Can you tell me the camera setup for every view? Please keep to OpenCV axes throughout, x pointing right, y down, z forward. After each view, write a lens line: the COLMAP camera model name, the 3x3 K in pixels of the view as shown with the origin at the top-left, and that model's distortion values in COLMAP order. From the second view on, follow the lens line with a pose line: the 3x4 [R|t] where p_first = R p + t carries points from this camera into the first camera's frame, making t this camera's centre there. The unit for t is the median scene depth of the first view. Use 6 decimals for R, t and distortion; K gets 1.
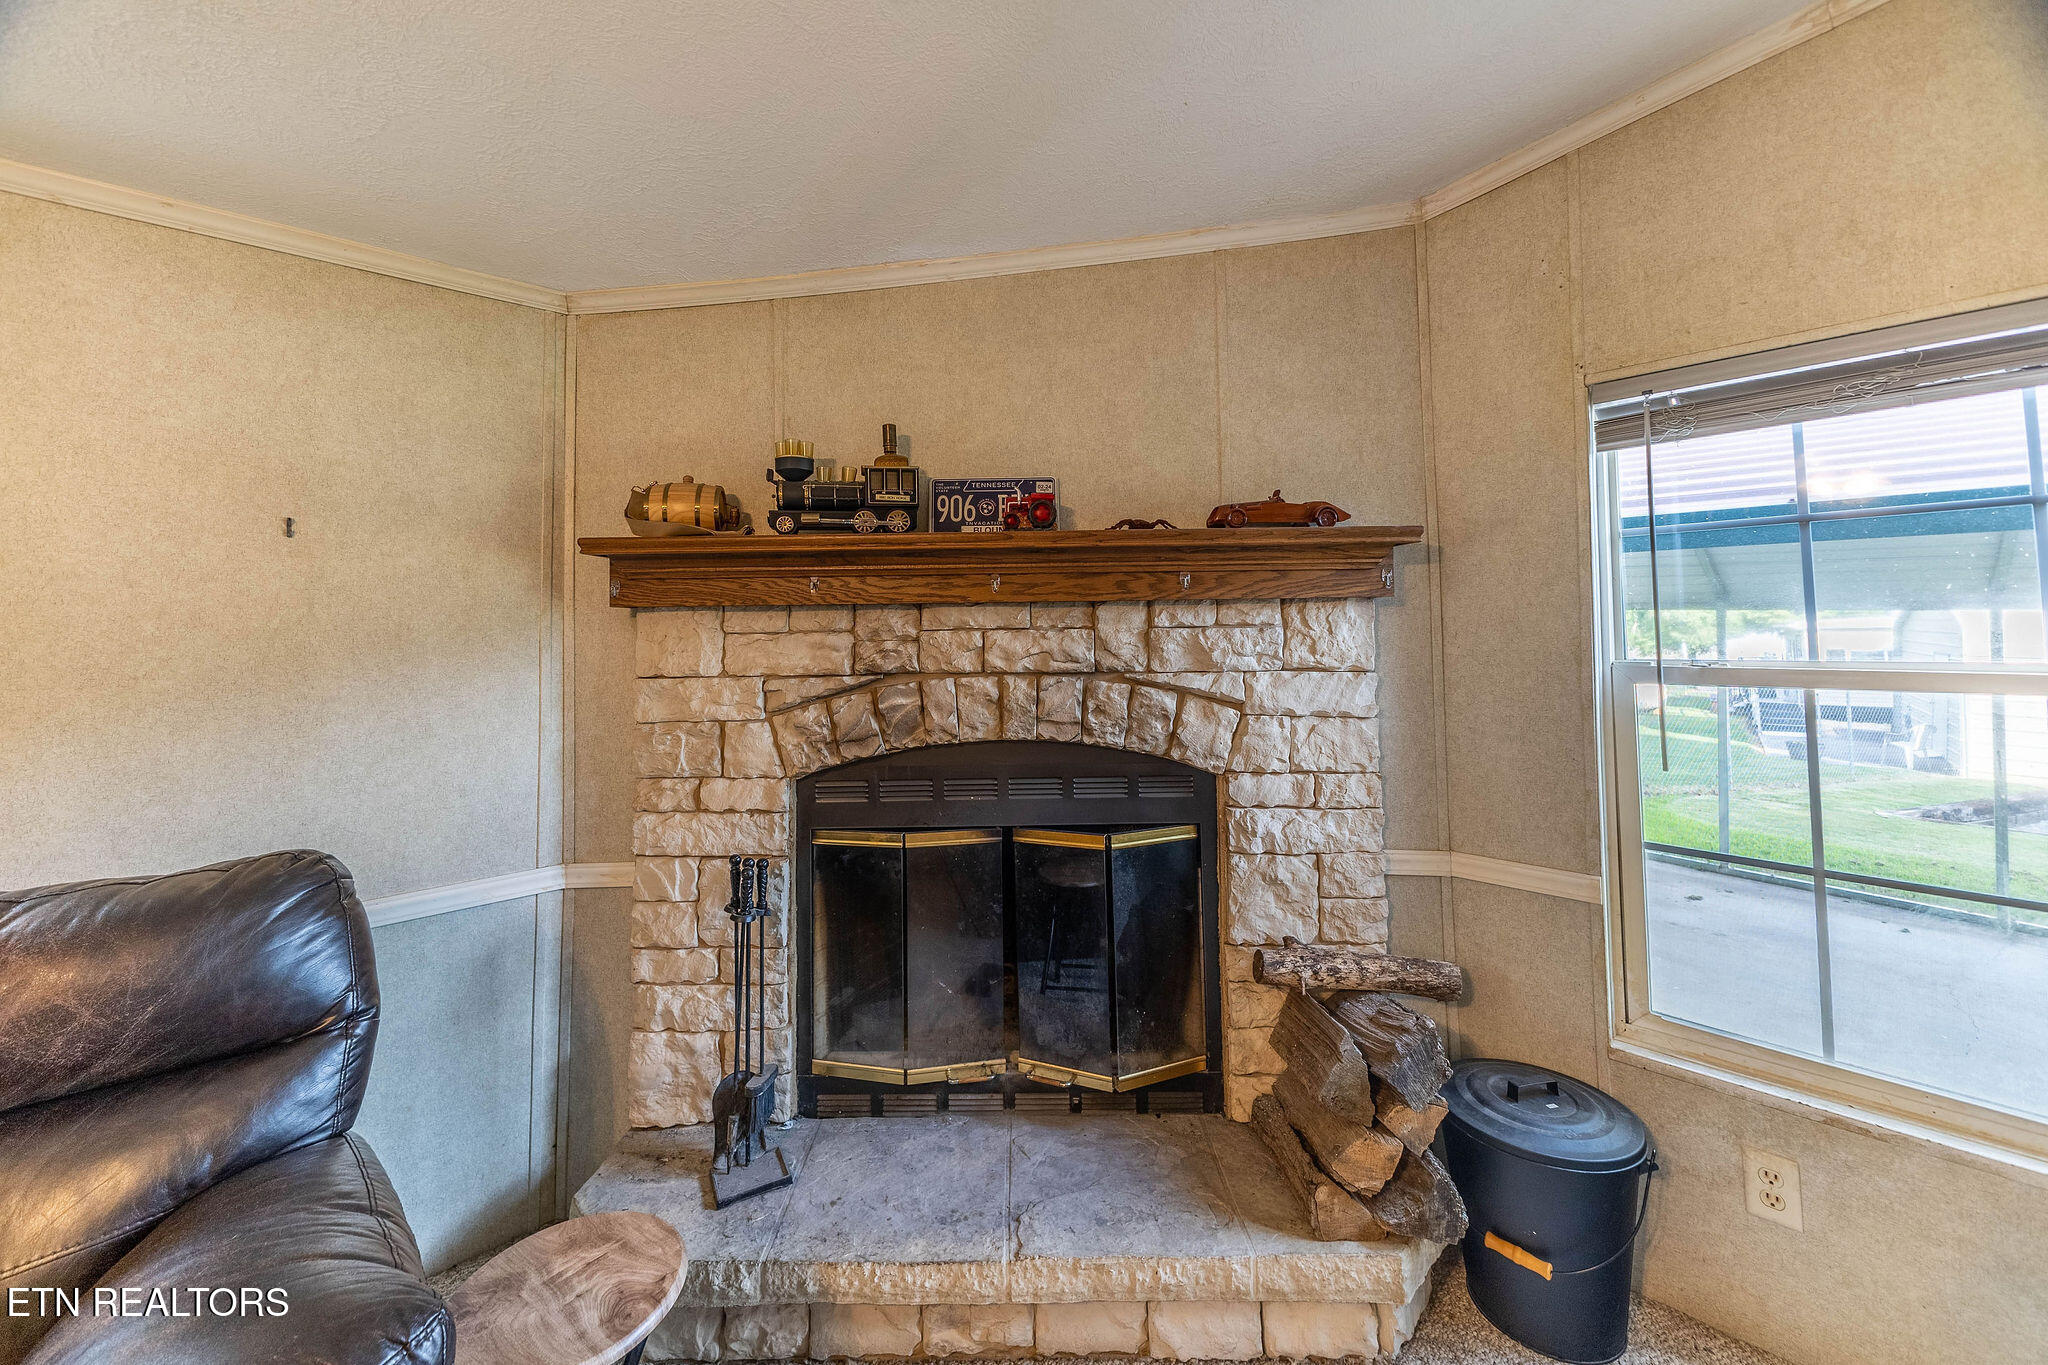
lens RADIAL K [[812.8, 0, 1027.3], [0, 812.8, 679.5], [0, 0, 1]] dist [-0.000565, -0.000138]
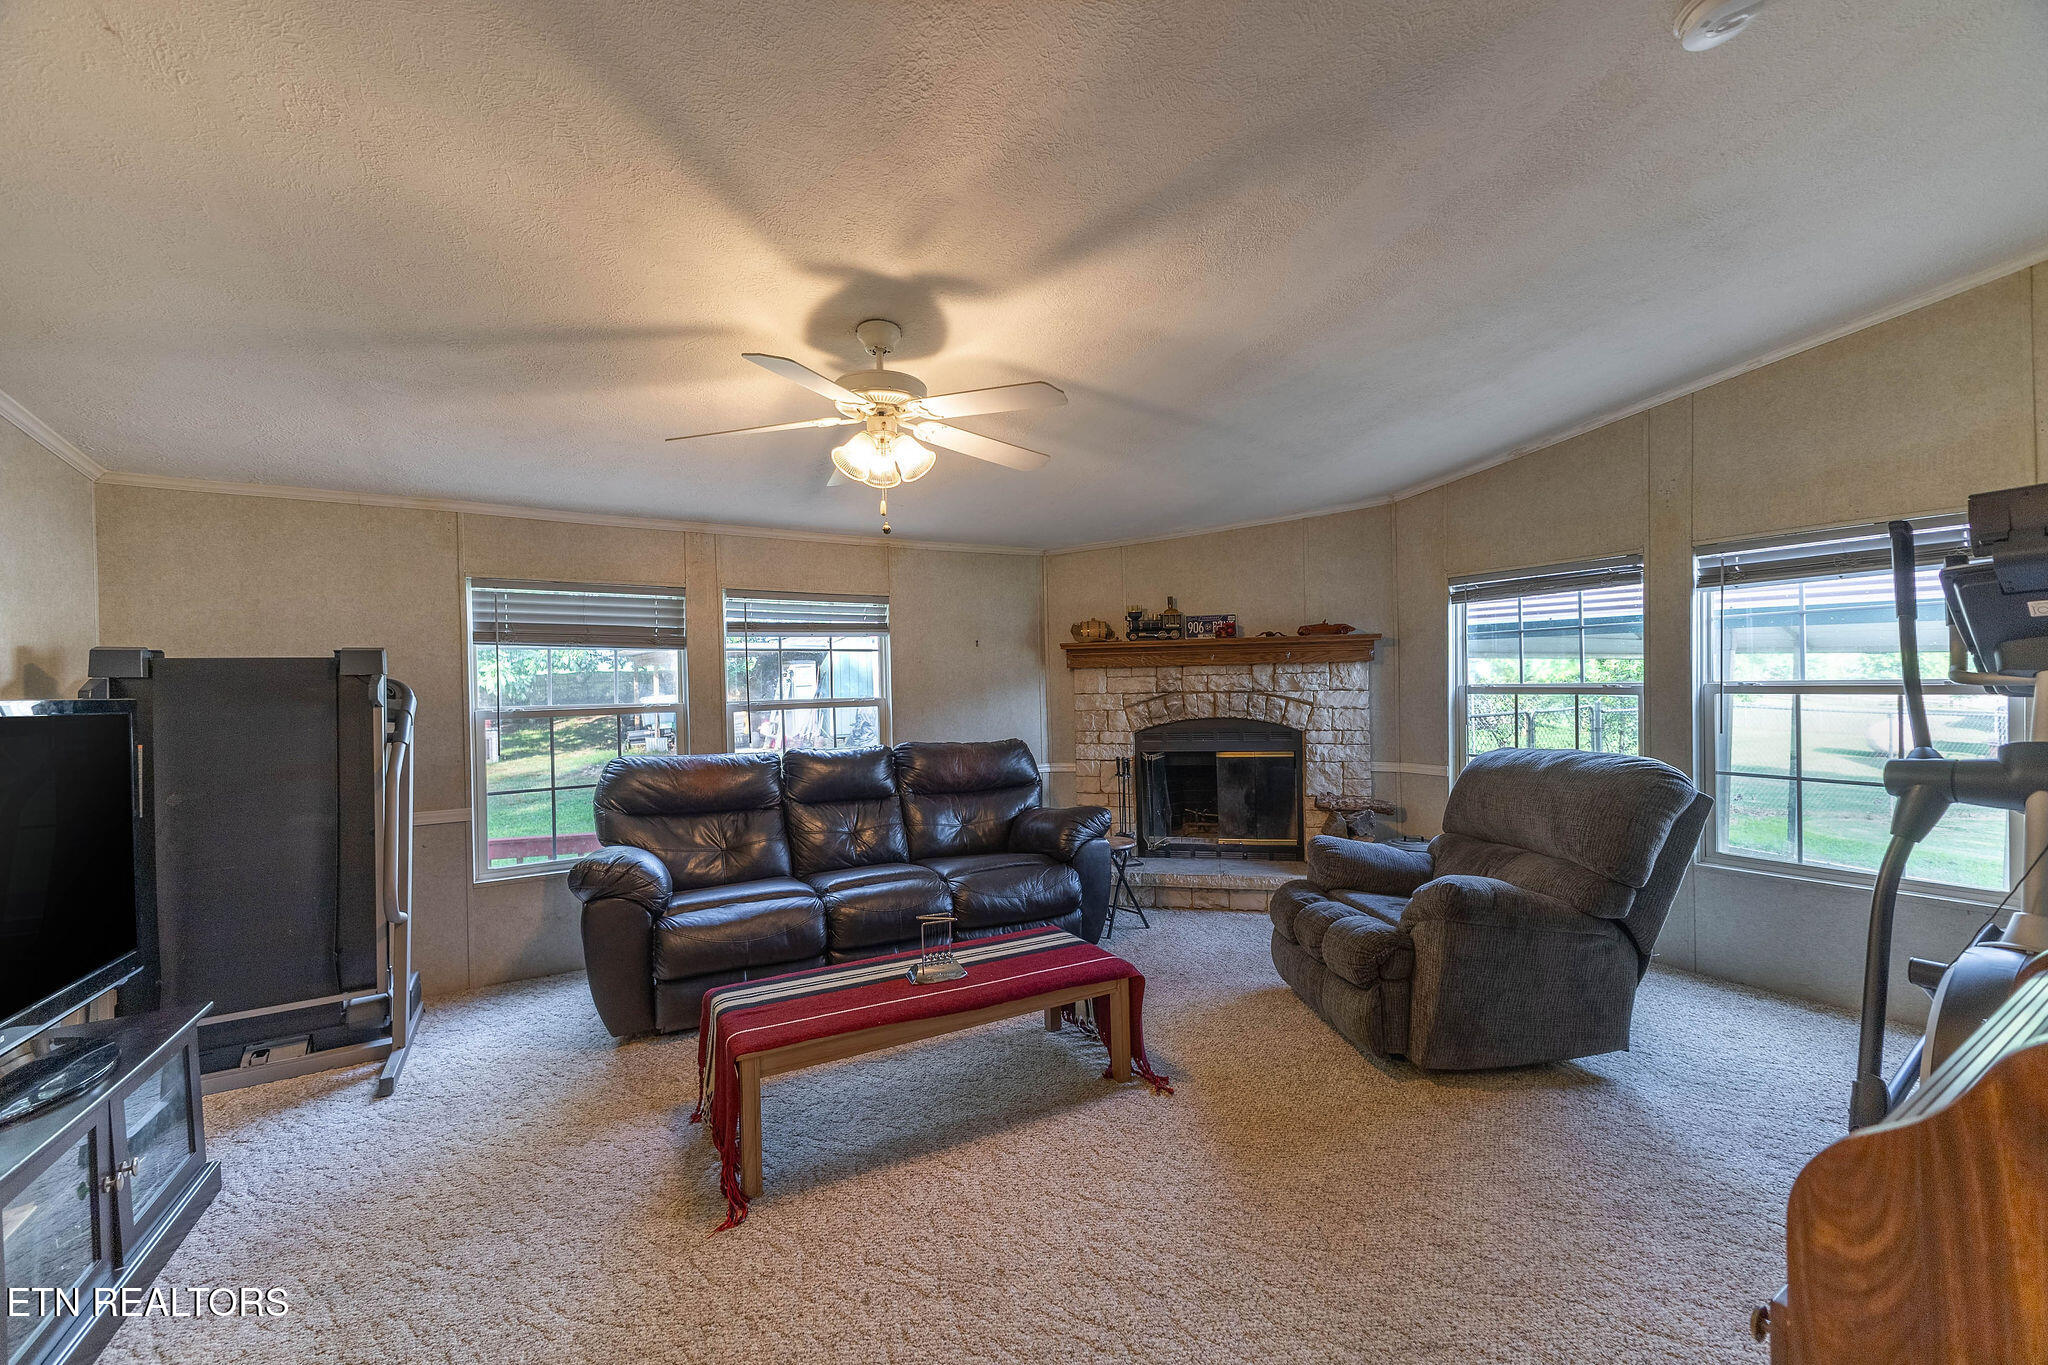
lens RADIAL K [[859.0, 0, 1024.0], [0, 859.0, 682.5], [0, 0, 1]] dist [-0.000220, -0.000025]
pose [[0.974270, -0.005928, -0.225304, -0.007504], [-0.005215, 0.998793, -0.048833, 0.099887], [0.225322, 0.048751, 0.973064, -1.810041]]
